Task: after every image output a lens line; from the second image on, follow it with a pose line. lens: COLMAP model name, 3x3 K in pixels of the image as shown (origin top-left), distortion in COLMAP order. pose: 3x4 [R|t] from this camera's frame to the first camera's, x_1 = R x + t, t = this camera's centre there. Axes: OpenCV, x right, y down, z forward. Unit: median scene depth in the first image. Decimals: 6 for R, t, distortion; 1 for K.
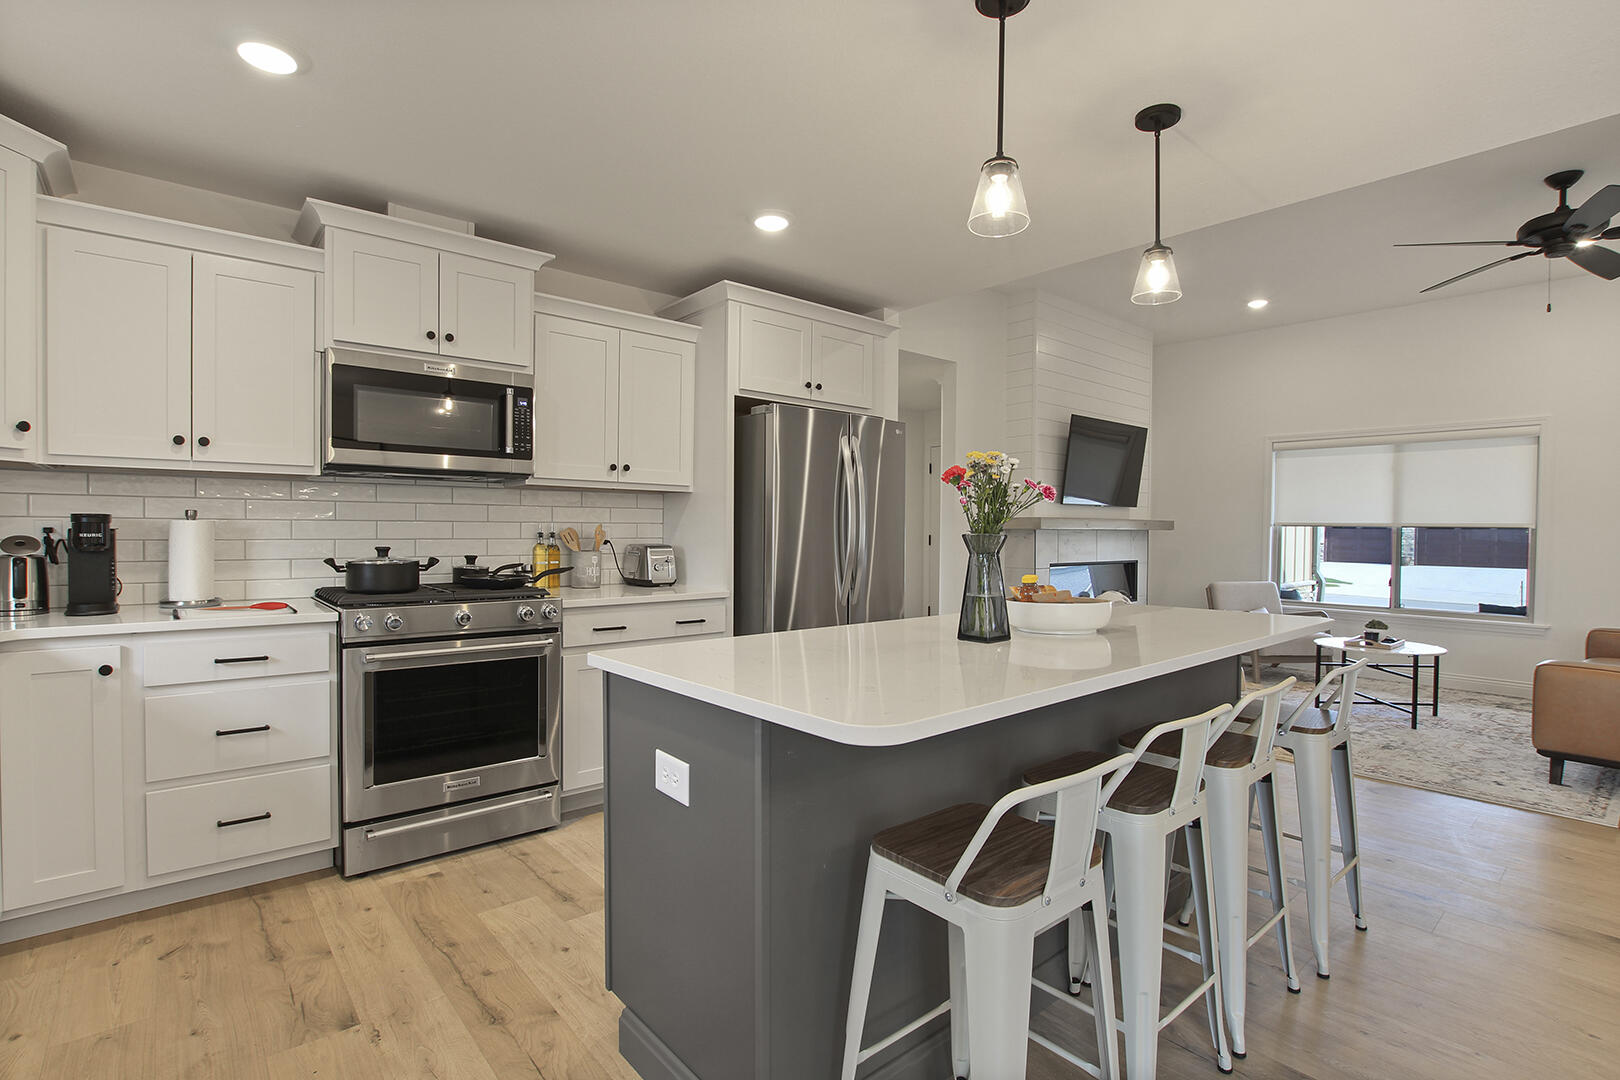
lens RADIAL K [[762.5, 0, 809.6], [0, 762.5, 544.8], [0, 0, 1]] dist [-0.031297, 0.001892]
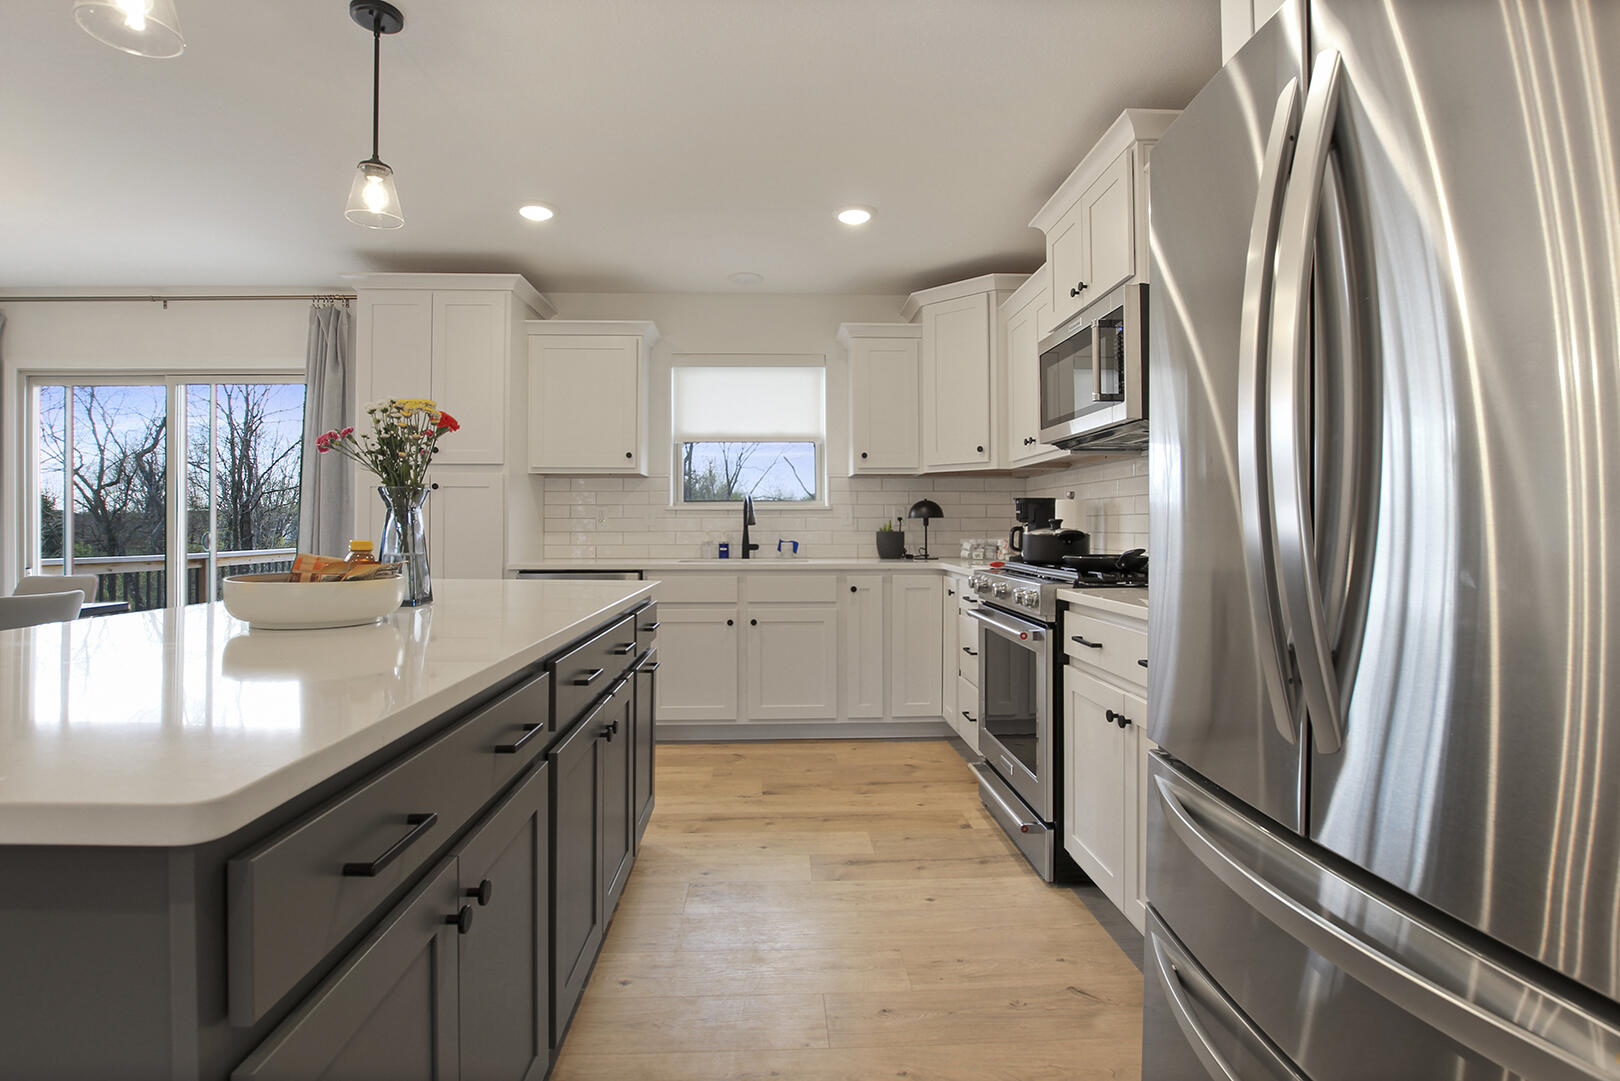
lens RADIAL K [[771.0, 0, 807.6], [0, 771.0, 521.6], [0, 0, 1]] dist [-0.033079, -0.000190]
pose [[-0.612161, -0.011836, -0.790644, 0.419060], [-0.019423, 0.999811, 0.000072, 0.011284], [0.790494, 0.015401, -0.612276, 1.242862]]
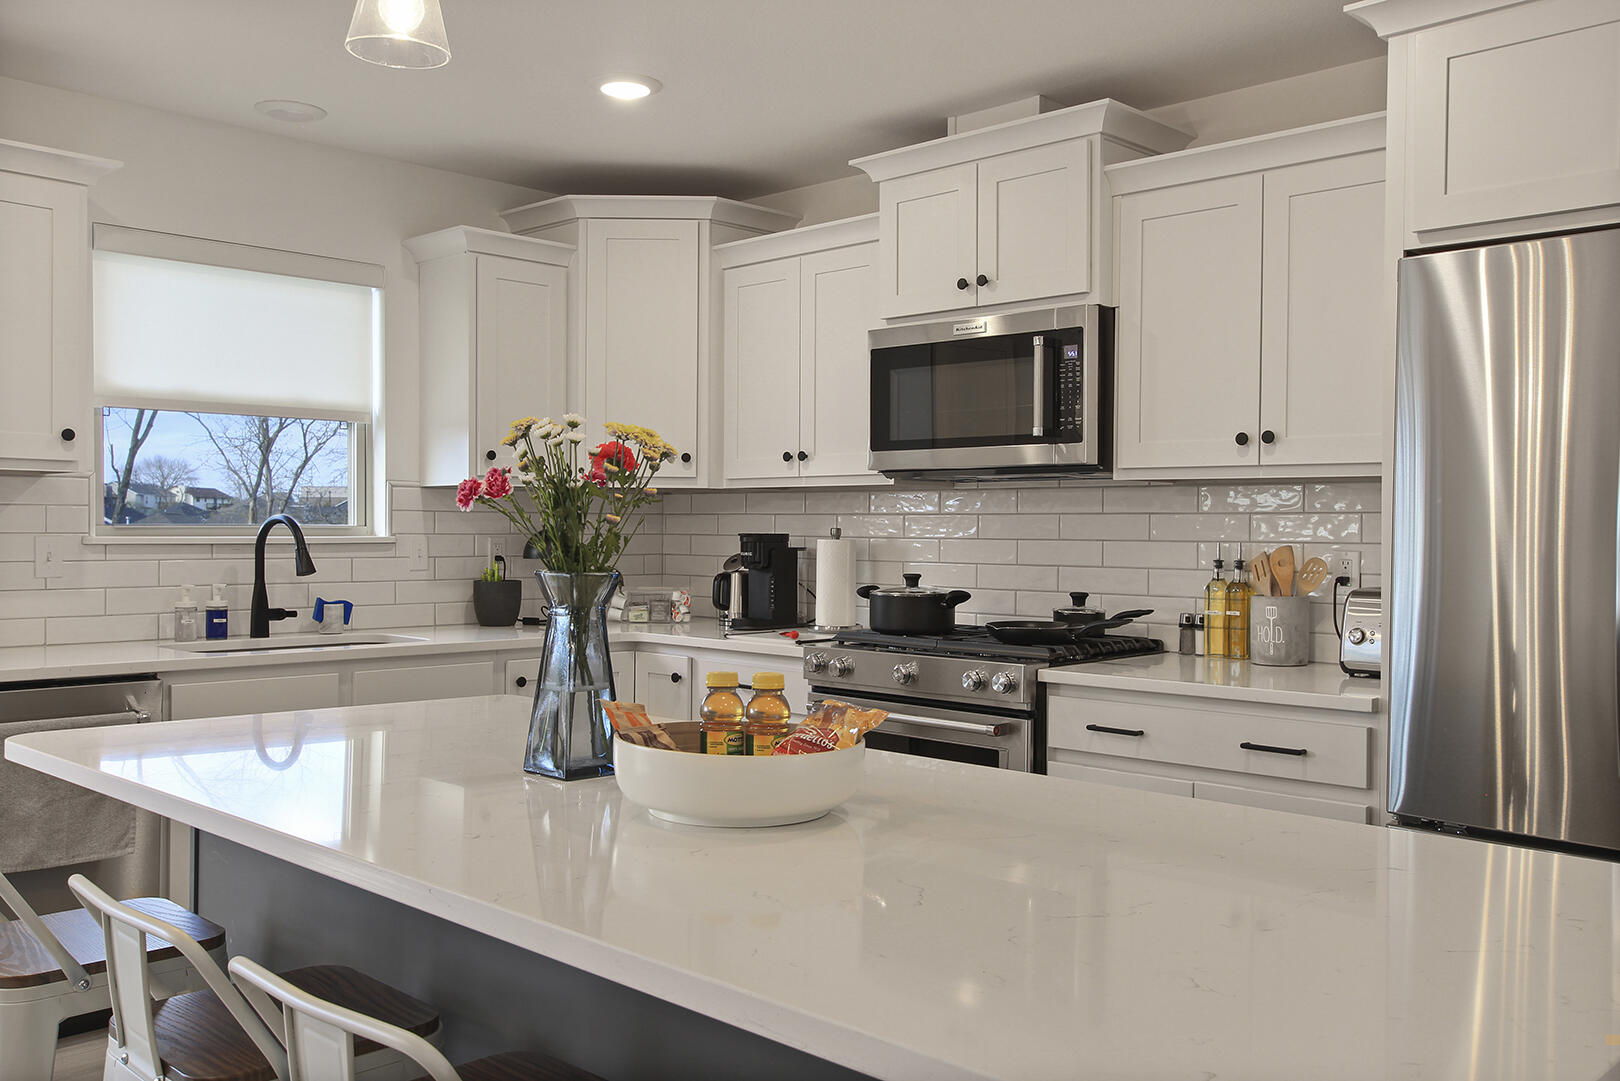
lens RADIAL K [[1398.5, 0, 806.0], [0, 1398.5, 542.1], [0, 0, 1]] dist [0.009275, 0.011029]
pose [[0.092570, 0.002840, -0.995702, 0.772900], [-0.026191, 0.999657, 0.000416, -0.025023], [0.995362, 0.026040, 0.092613, 0.686764]]
